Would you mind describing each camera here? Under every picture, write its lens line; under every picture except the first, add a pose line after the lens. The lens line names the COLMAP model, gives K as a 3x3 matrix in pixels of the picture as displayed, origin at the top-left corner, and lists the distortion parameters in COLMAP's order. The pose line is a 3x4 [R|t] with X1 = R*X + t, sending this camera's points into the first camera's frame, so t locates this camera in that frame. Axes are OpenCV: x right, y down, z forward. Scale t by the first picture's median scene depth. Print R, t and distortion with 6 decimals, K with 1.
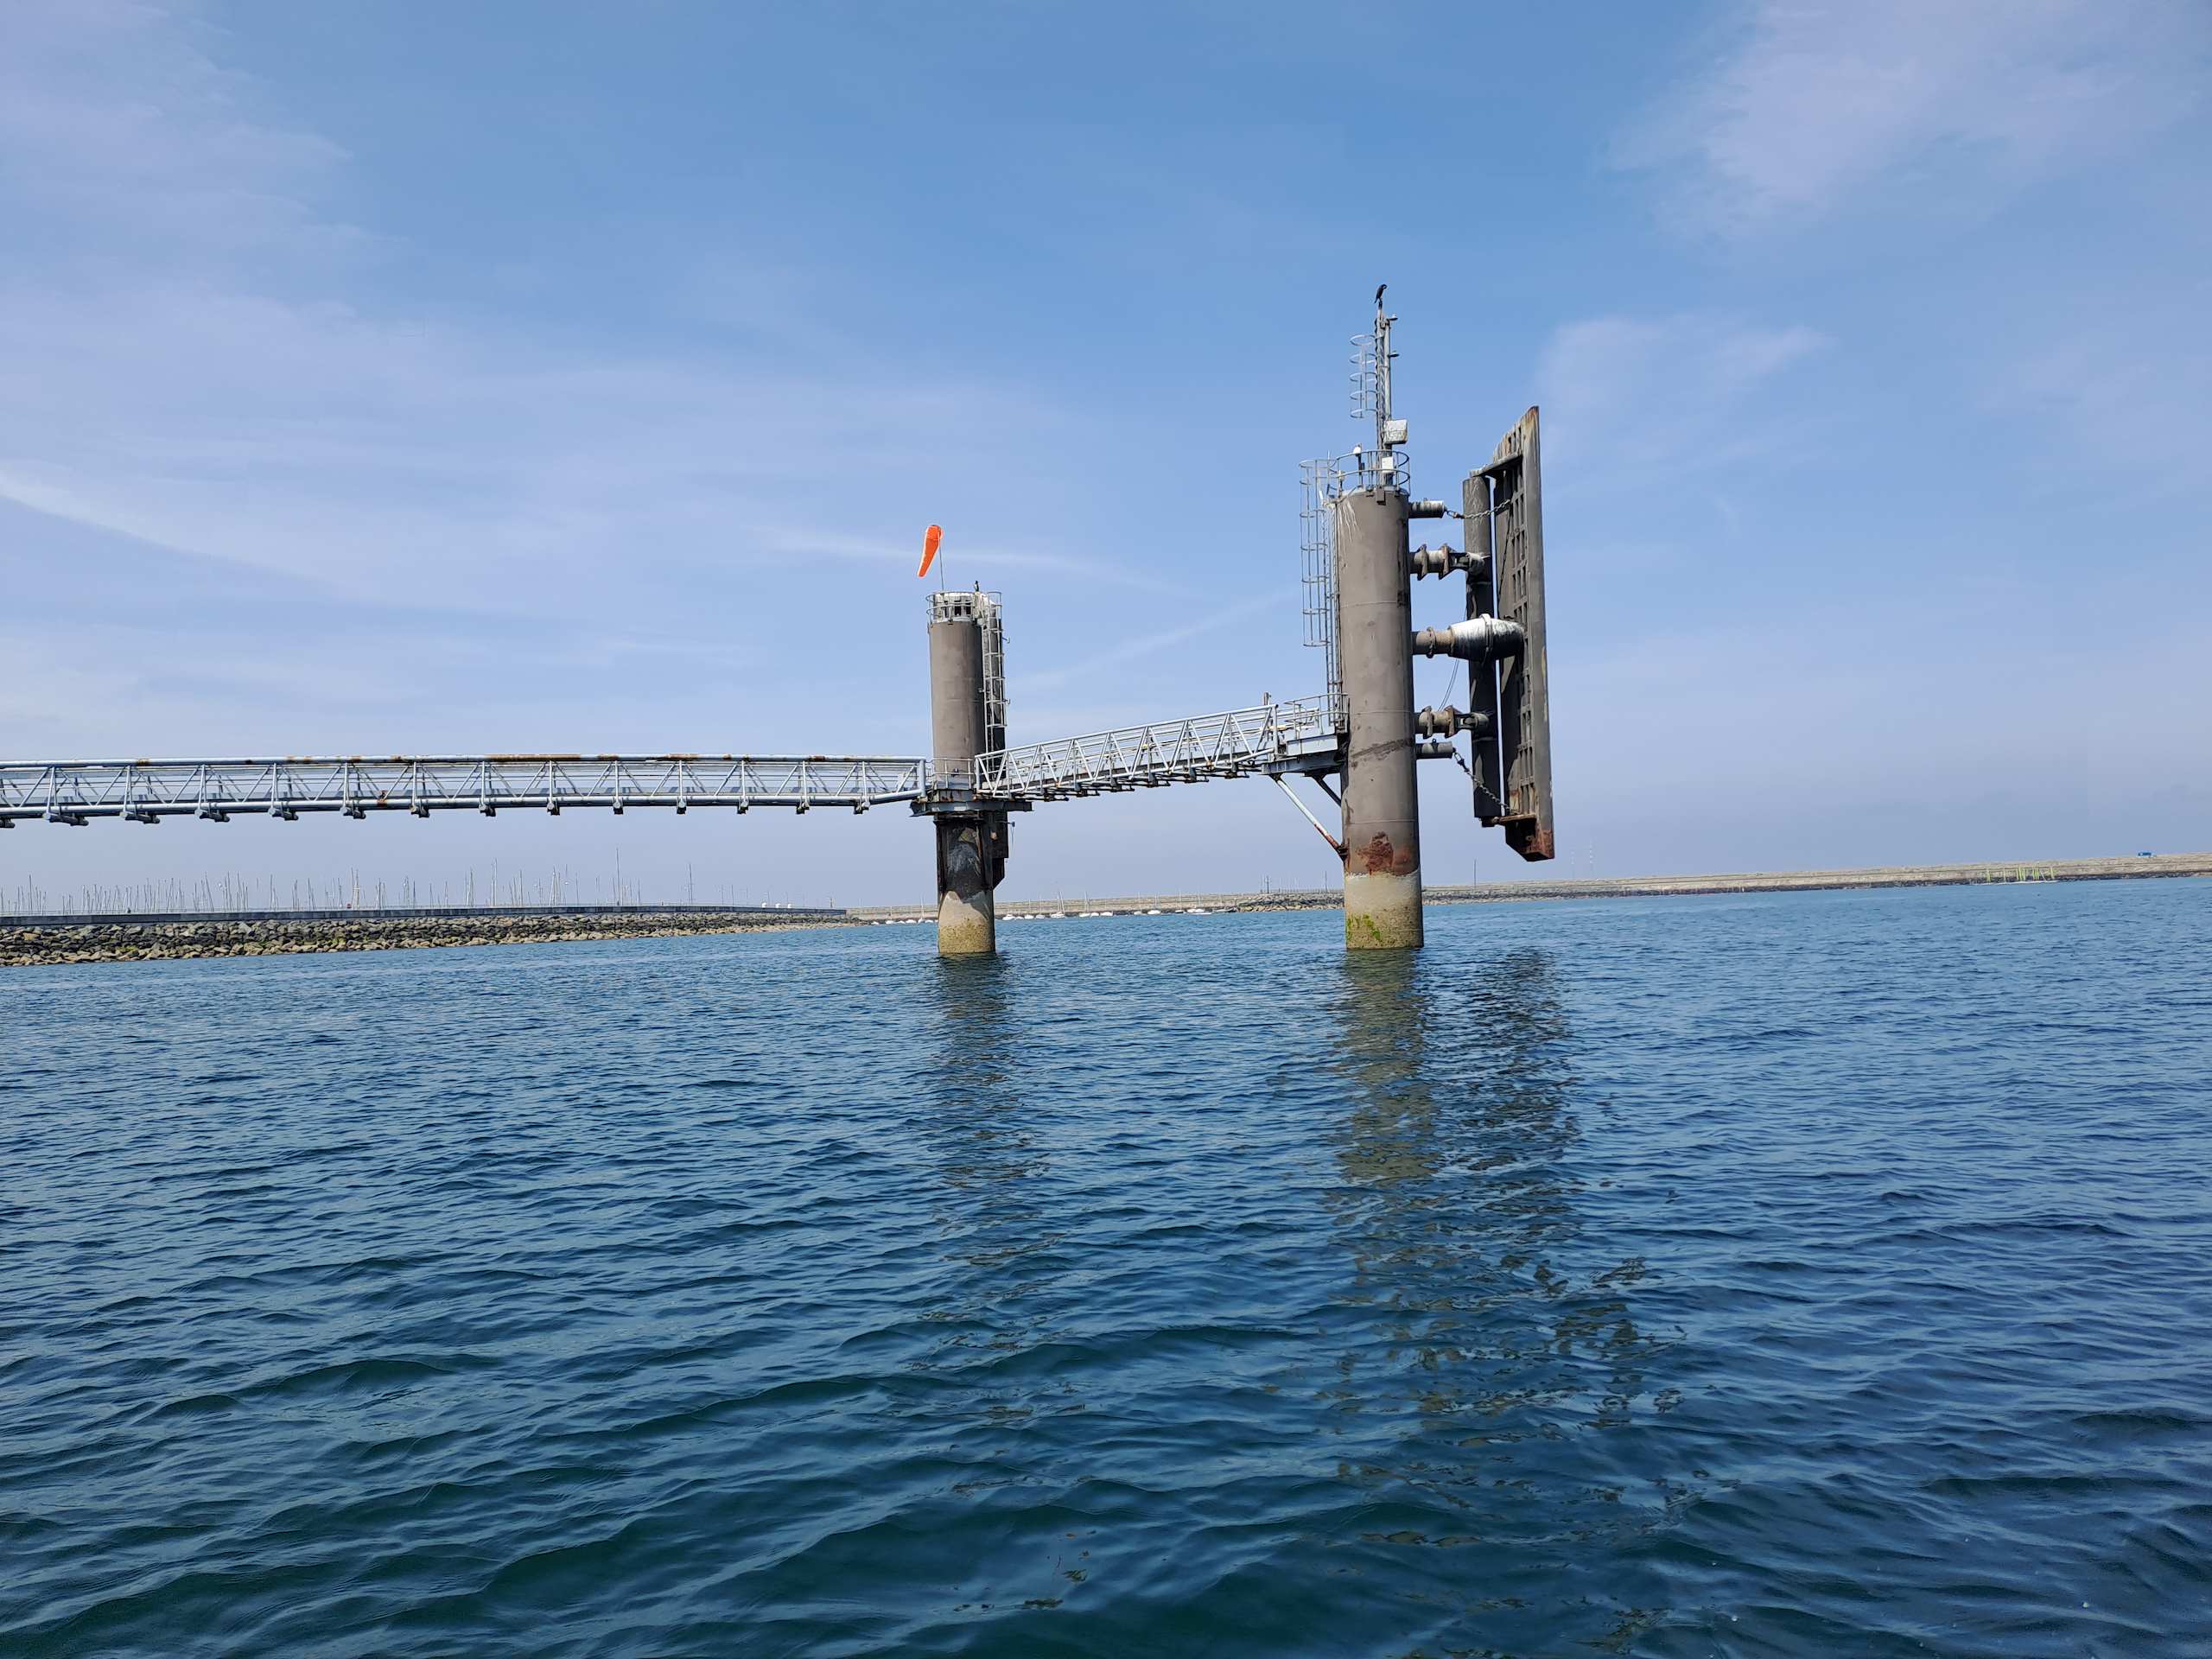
lens RADIAL K [[1565.6, 0, 1106.0], [0, 1565.6, 829.5], [0, 0, 1]] dist [0.120341, -0.119640]
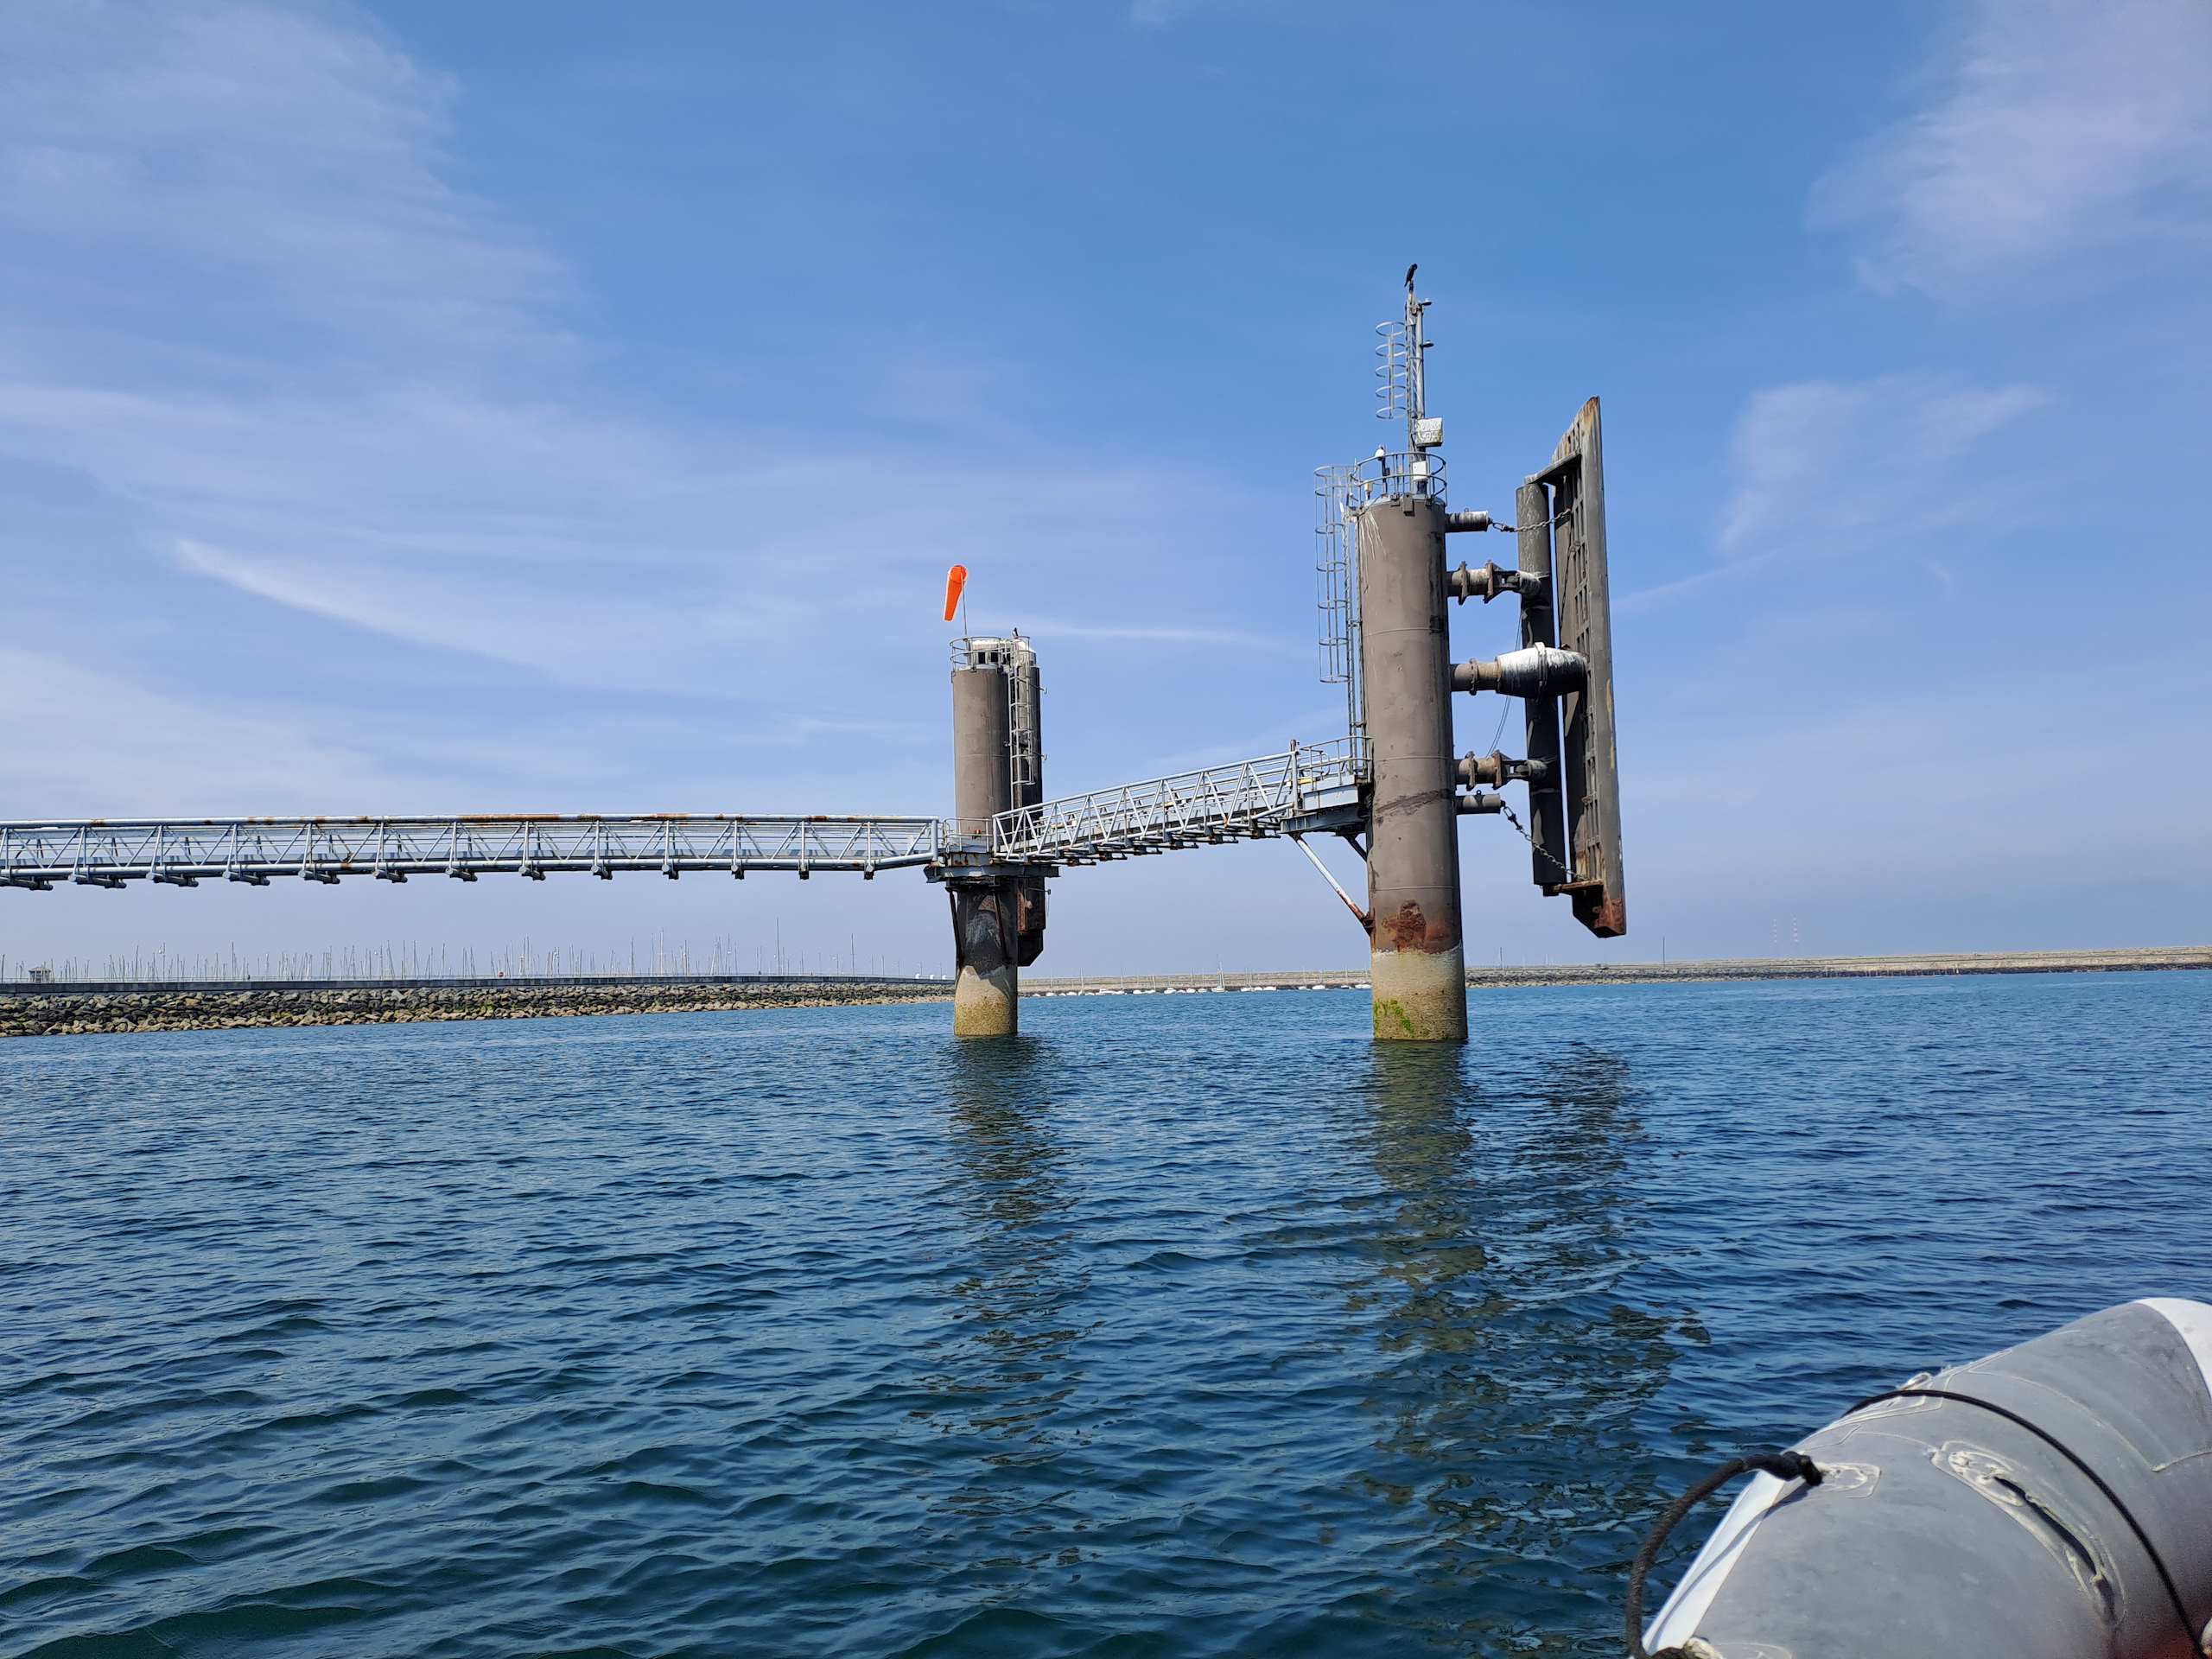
lens RADIAL K [[1565.6, 0, 1106.0], [0, 1565.6, 829.5], [0, 0, 1]] dist [0.120341, -0.119640]
pose [[0.993886, -0.000628, -0.110411, 0.099810], [-0.004492, 0.998926, -0.046119, 0.003031], [0.110321, 0.046333, 0.992815, 0.136538]]
